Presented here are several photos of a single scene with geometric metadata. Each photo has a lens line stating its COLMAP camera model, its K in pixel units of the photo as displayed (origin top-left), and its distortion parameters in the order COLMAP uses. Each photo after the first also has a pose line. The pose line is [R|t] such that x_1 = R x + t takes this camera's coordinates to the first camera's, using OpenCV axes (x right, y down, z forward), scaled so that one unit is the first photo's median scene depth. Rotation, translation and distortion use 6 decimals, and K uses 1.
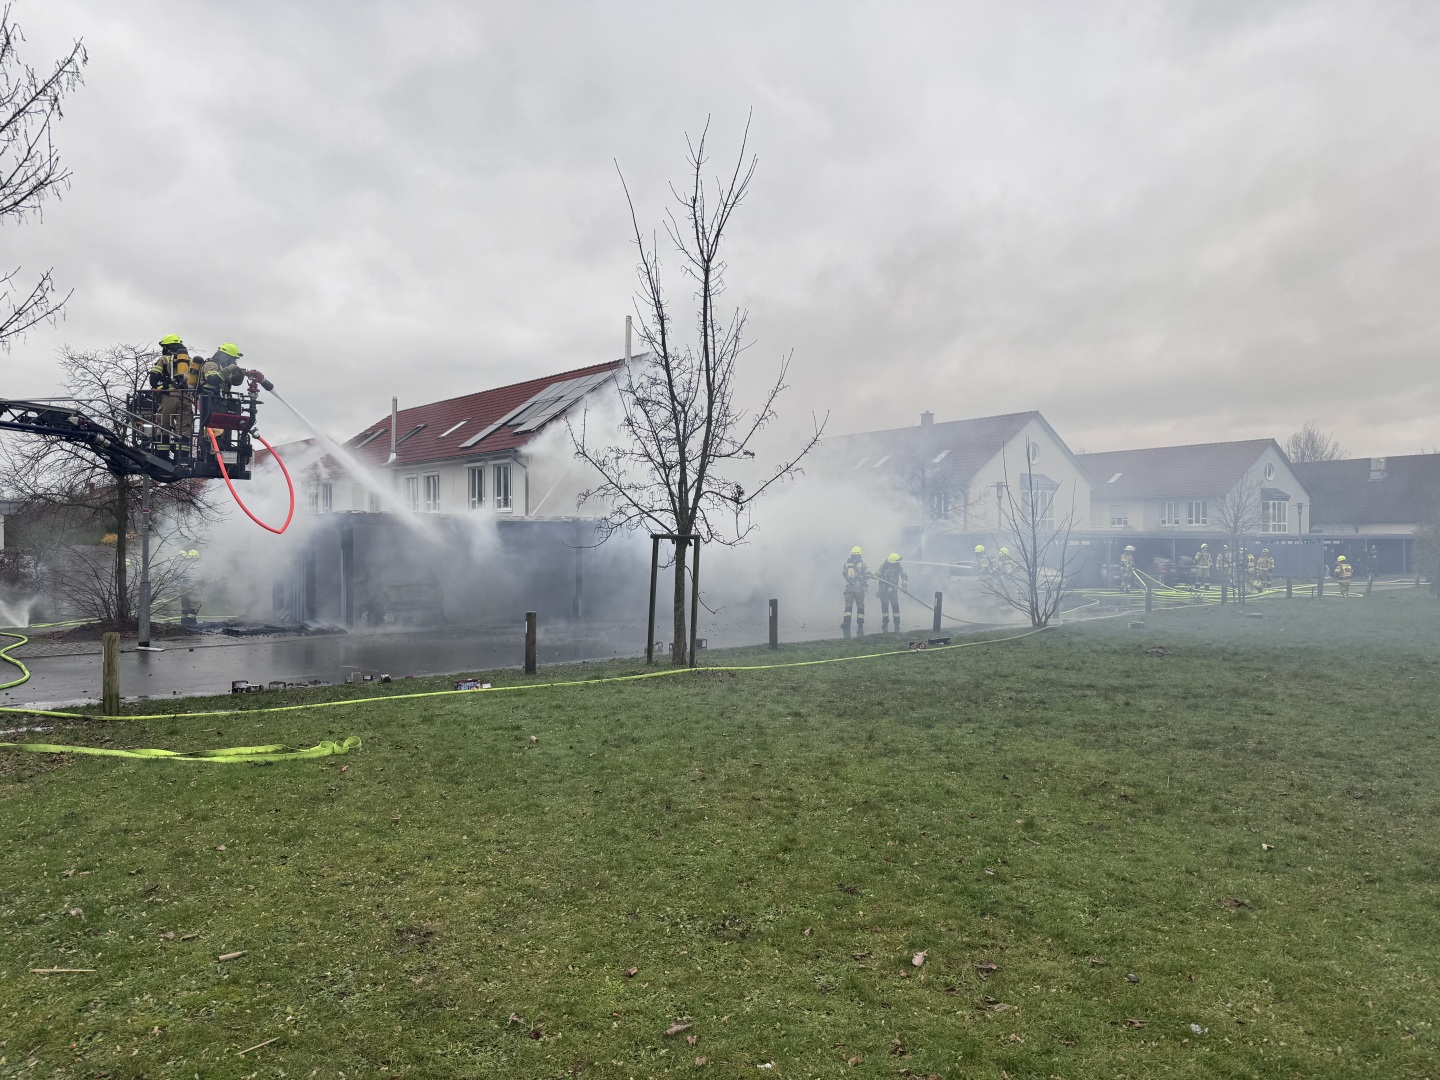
lens RADIAL K [[994.9, 0, 721.0], [0, 994.9, 531.7], [0, 0, 1]] dist [-0.003048, -0.003291]
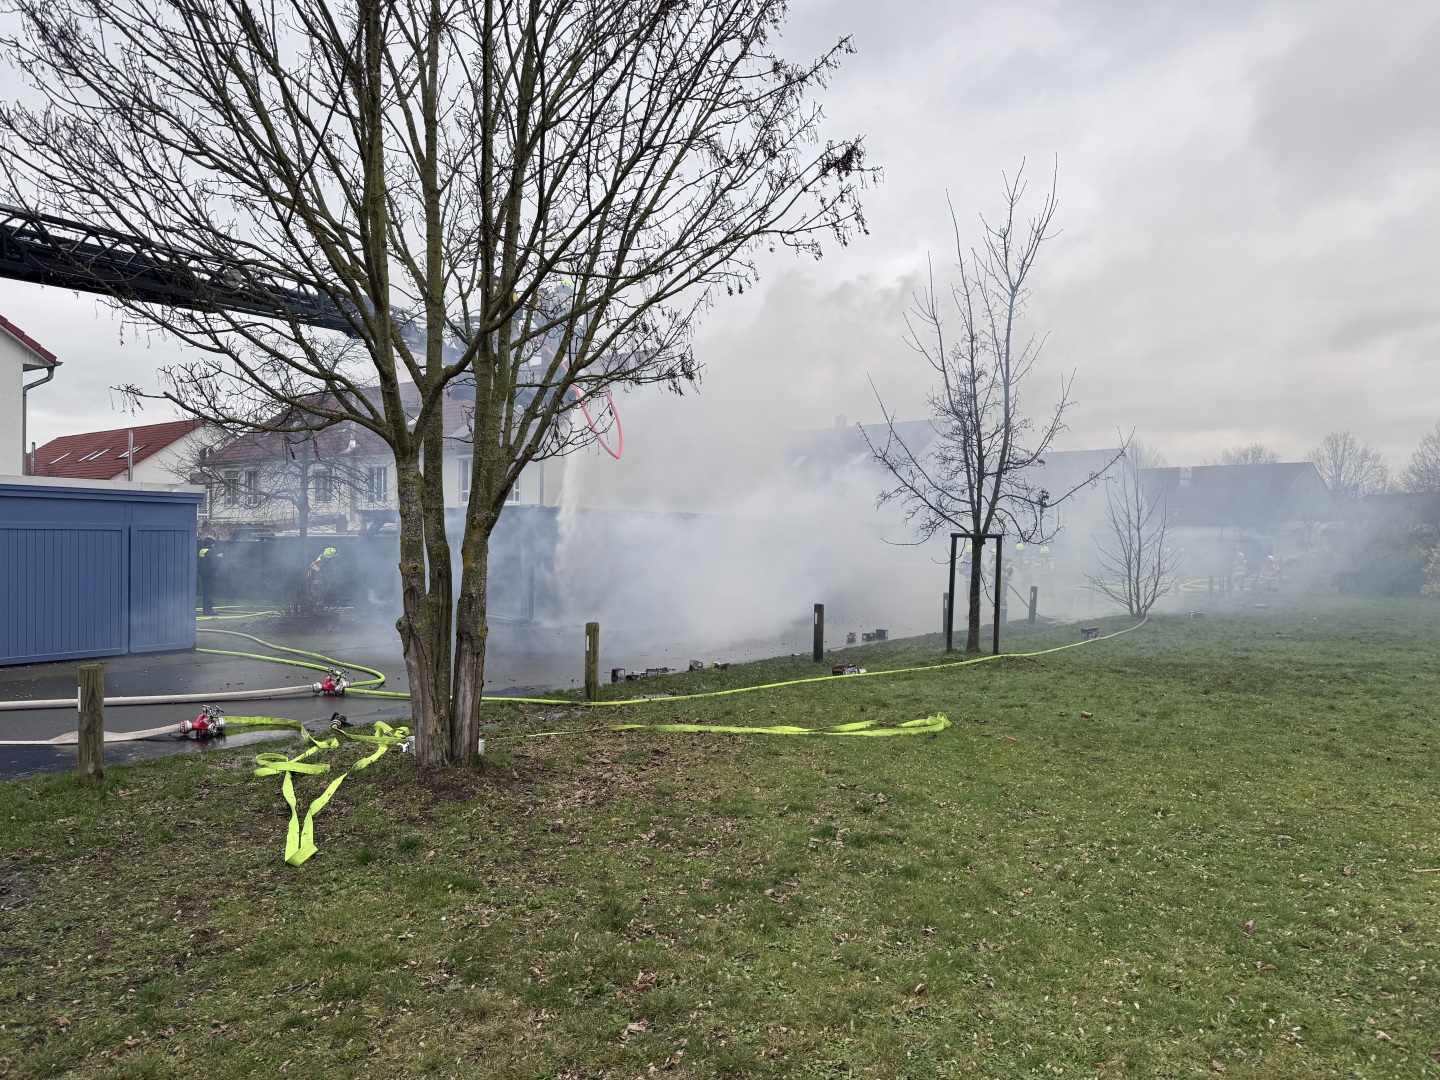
lens RADIAL K [[994.9, 0, 716.3], [0, 994.9, 547.0], [0, 0, 1]] dist [-0.003048, -0.003291]
pose [[0.984477, 0.008494, 0.175308, -0.524965], [-0.012019, 0.999746, 0.019053, 0.000110], [-0.175102, -0.020864, 0.984329, -0.039815]]
